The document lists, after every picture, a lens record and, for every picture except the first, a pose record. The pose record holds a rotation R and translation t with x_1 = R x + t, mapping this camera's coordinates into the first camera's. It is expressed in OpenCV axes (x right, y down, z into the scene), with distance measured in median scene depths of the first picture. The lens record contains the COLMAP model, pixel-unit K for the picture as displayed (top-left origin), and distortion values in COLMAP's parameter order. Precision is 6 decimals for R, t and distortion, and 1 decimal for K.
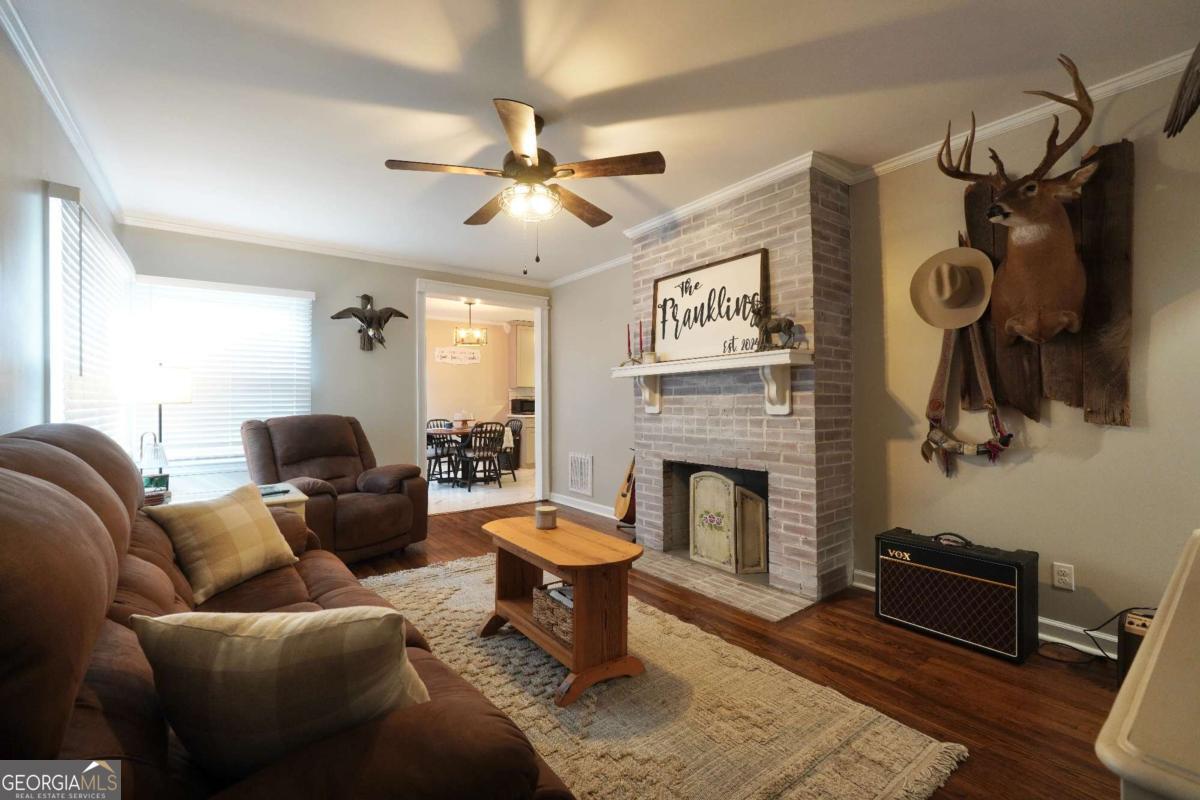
lens RADIAL K [[504.0, 0, 596.5], [0, 504.0, 401.0], [0, 0, 1]] dist [-0.020868, 0.003992]
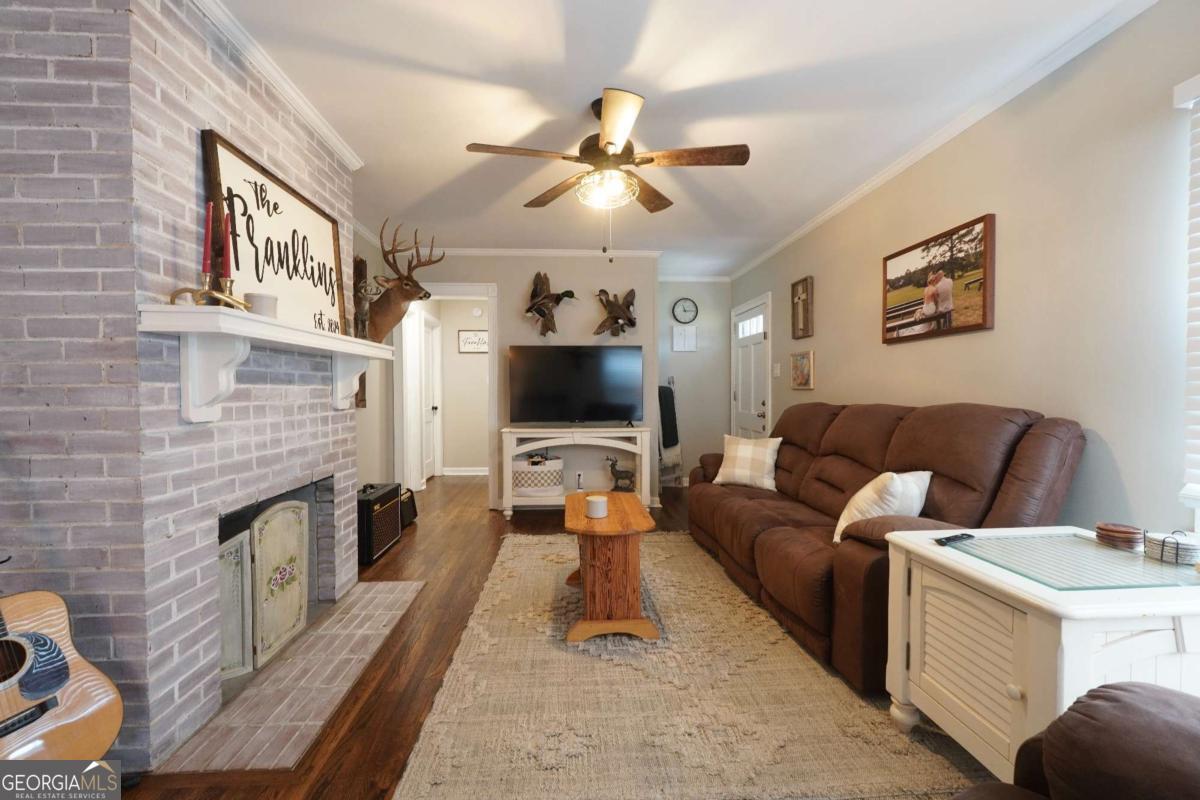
lens RADIAL K [[504.0, 0, 594.6], [0, 504.0, 399.8], [0, 0, 1]] dist [-0.020868, 0.003992]
pose [[-0.832724, 0.002305, 0.553683, -0.482930], [0.009925, 0.999893, 0.010765, 0.004364], [-0.553599, 0.014460, -0.832658, 1.349277]]
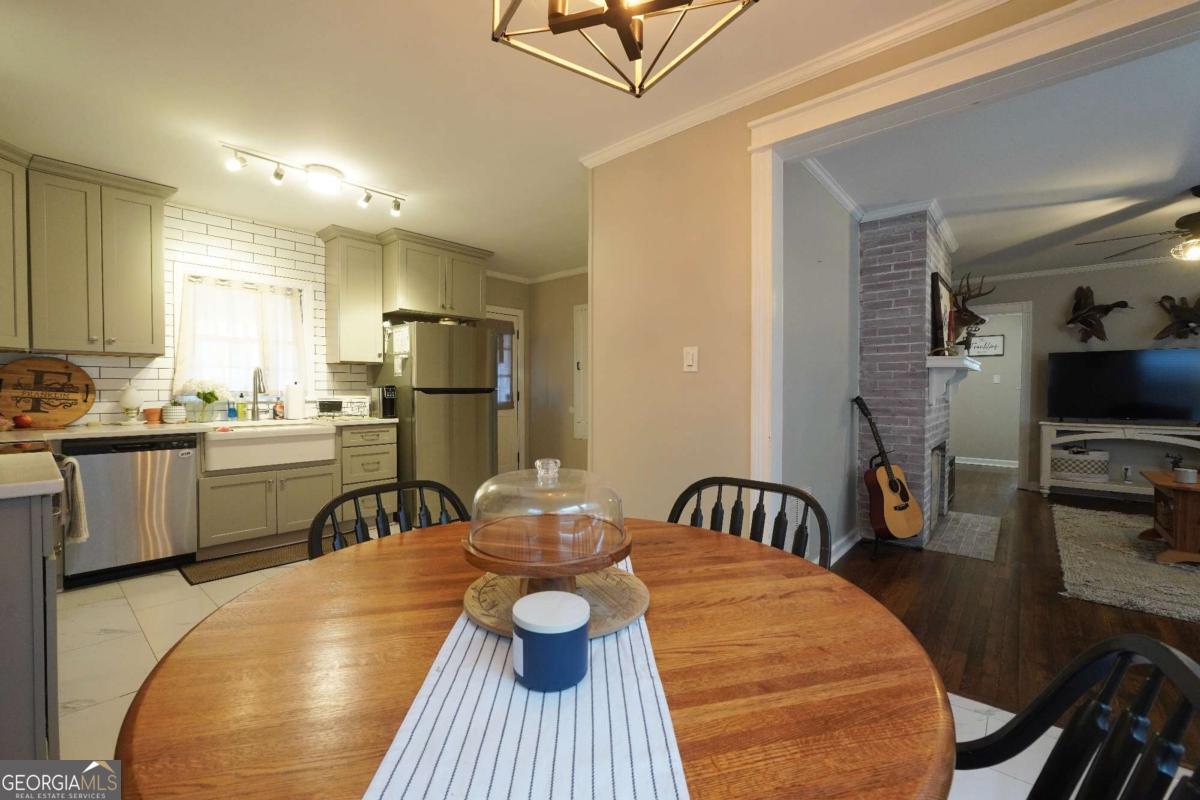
lens RADIAL K [[504.0, 0, 578.1], [0, 504.0, 401.5], [0, 0, 1]] dist [-0.020868, 0.003992]
pose [[-0.194759, -0.015998, 0.980721, -0.823606], [-0.000007, 0.999867, 0.016309, 0.001090], [-0.980851, 0.003170, -0.194733, 2.160402]]
